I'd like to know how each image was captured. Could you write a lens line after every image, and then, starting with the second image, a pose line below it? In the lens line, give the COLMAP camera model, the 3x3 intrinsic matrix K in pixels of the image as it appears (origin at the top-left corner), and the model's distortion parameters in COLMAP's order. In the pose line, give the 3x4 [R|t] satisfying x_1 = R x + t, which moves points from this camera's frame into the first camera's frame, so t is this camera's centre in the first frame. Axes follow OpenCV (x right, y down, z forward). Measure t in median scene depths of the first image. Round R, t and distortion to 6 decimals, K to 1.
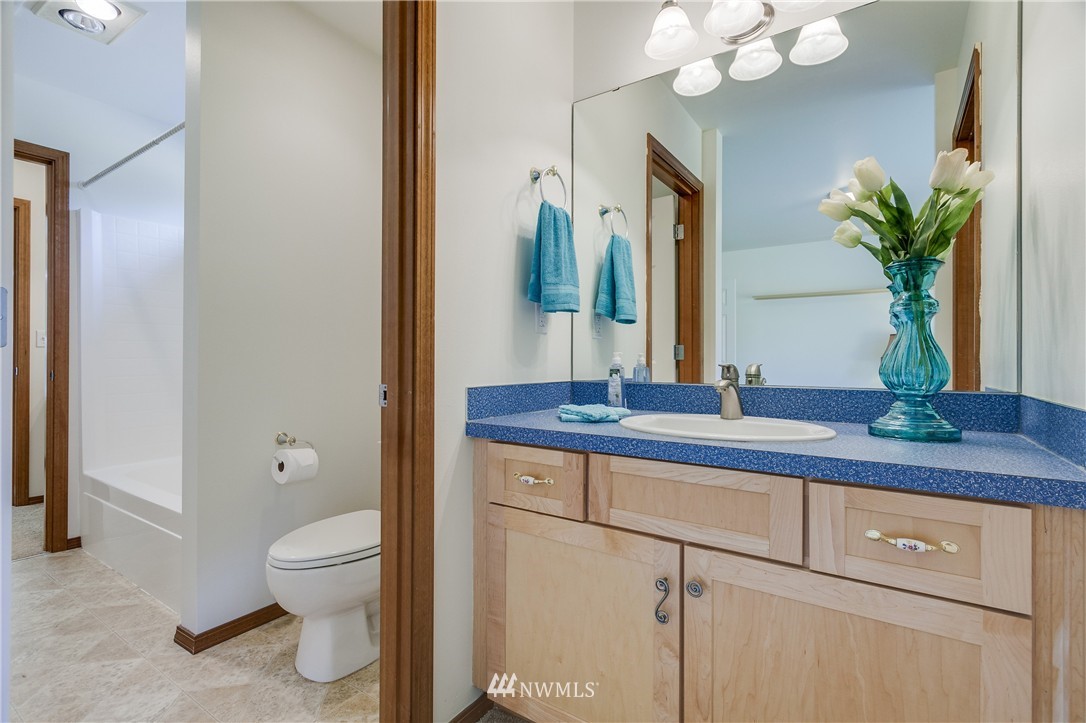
lens RADIAL K [[513.9, 0, 543.0], [0, 513.9, 361.5], [0, 0, 1]] dist [0.000351, 0.000004]
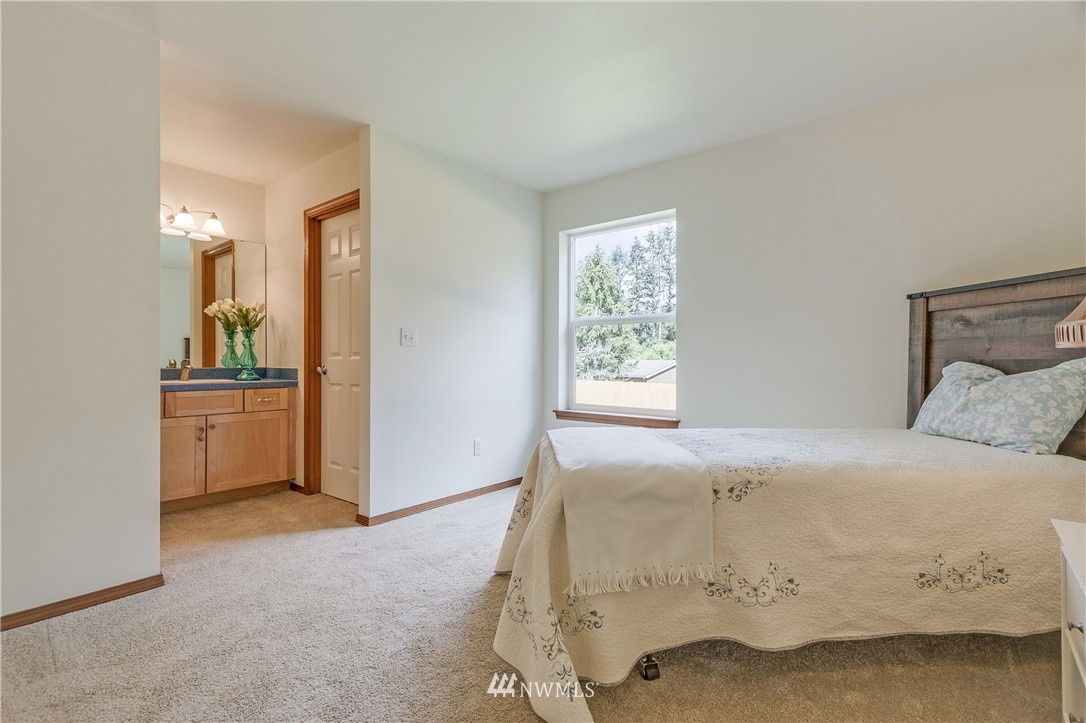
lens RADIAL K [[485.5, 0, 543.7], [0, 485.5, 347.1], [0, 0, 1]] dist [0.000347, 0.000034]
pose [[0.113838, -0.002239, 0.993497, -2.597699], [-0.007026, 0.999971, 0.003058, -0.115021], [-0.993474, -0.007328, 0.113819, -1.526190]]
